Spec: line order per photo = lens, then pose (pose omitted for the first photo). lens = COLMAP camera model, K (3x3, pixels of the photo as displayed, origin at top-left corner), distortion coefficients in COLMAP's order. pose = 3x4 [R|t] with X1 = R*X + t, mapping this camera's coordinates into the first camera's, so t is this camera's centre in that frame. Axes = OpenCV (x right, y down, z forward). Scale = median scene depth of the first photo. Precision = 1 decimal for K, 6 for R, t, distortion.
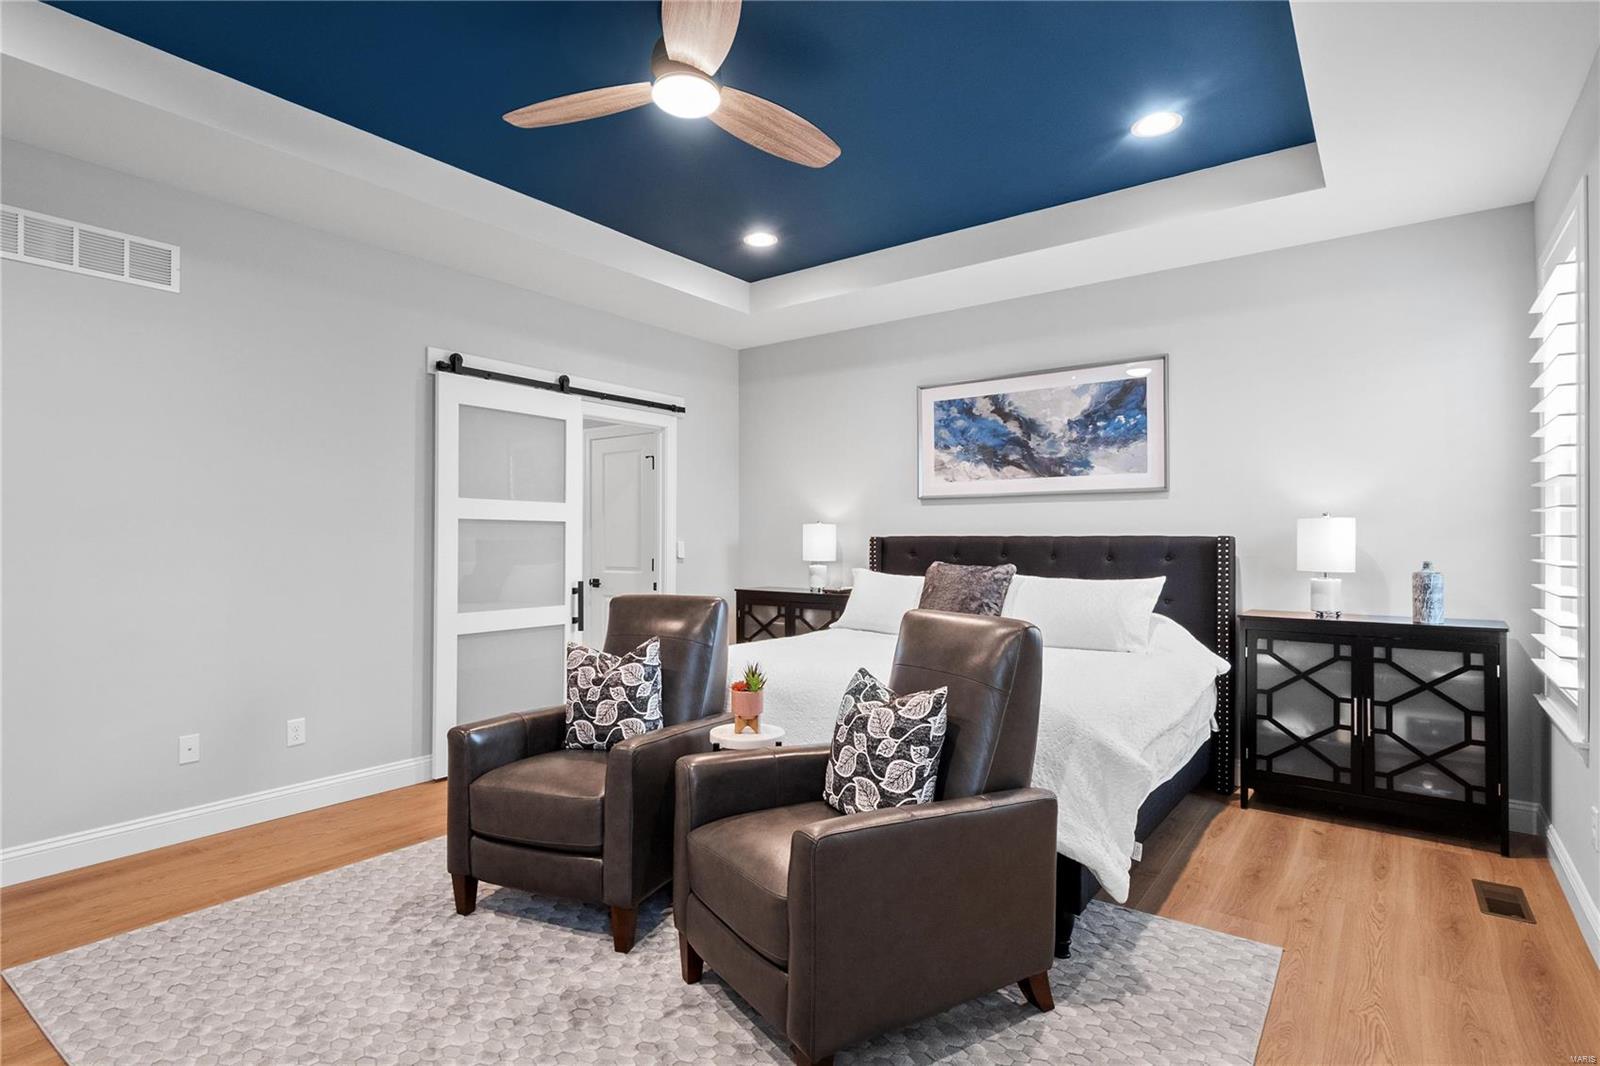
lens RADIAL K [[819.4, 0, 799.3], [0, 819.4, 500.3], [0, 0, 1]] dist [0.030373, -0.000135]
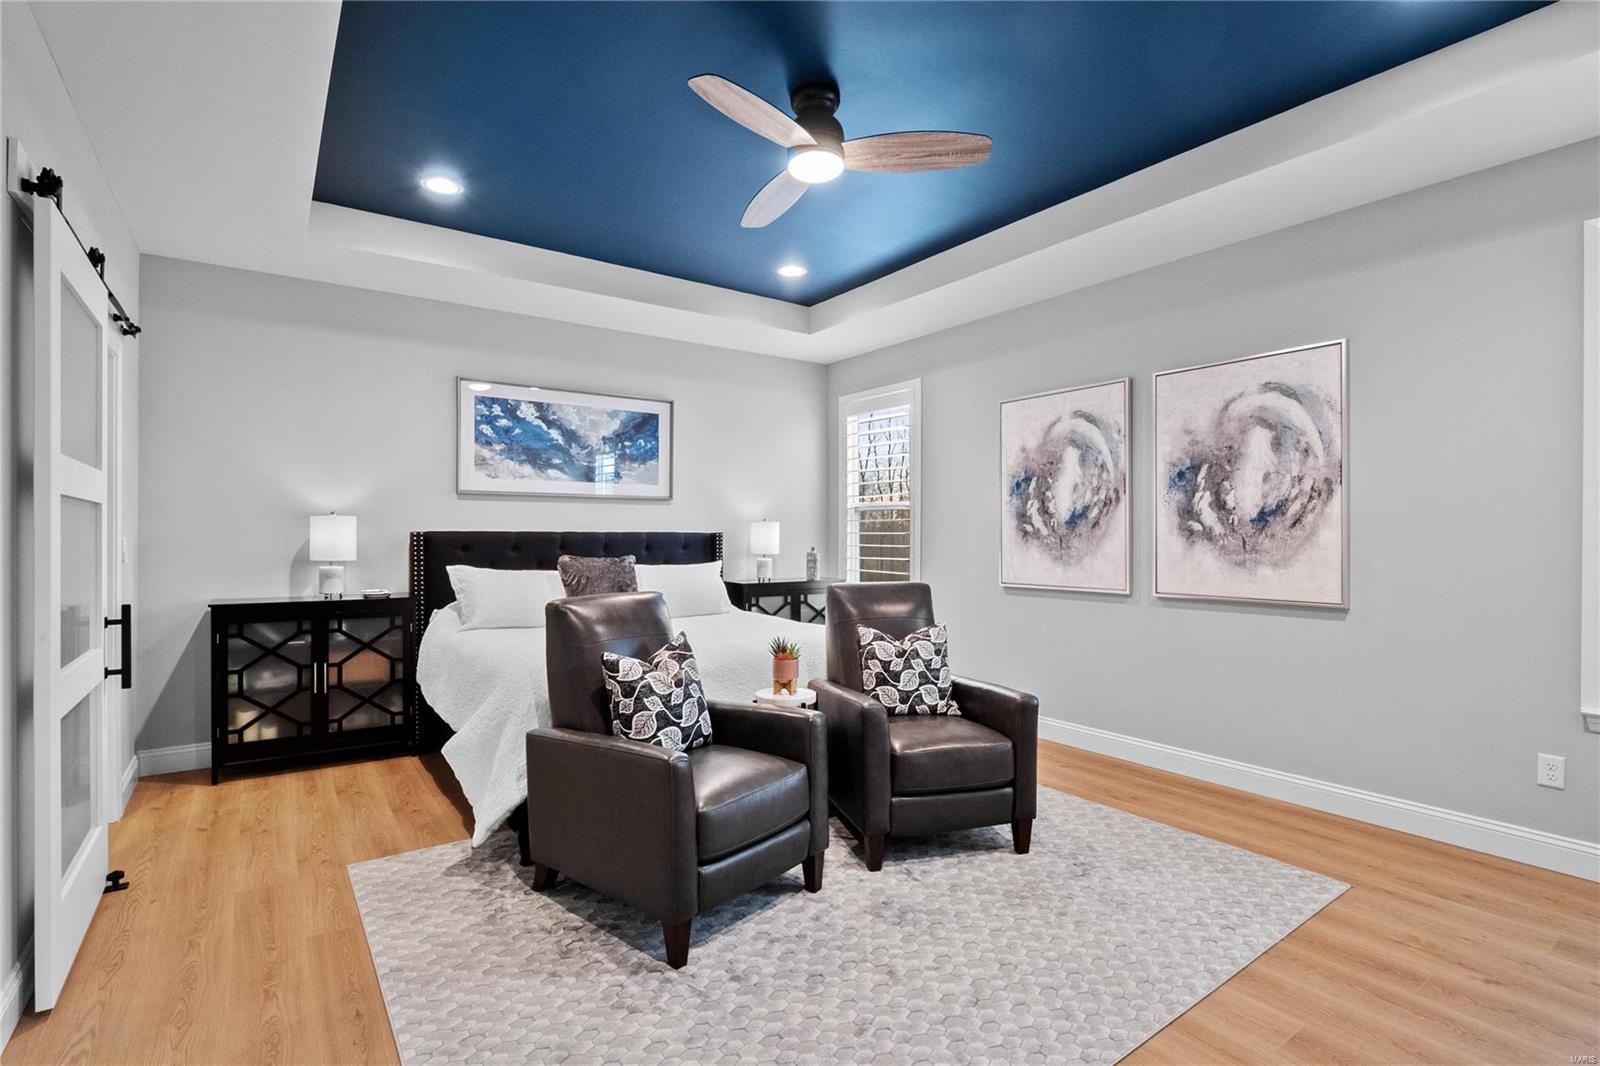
lens RADIAL K [[752.7, 0, 805.7], [0, 752.7, 527.6], [0, 0, 1]] dist [-0.003511, -0.001213]
pose [[0.307963, 0.004973, 0.951385, -0.626237], [-0.053595, 0.998489, 0.012129, 0.007435], [-0.949887, -0.054725, 0.307765, 0.359203]]
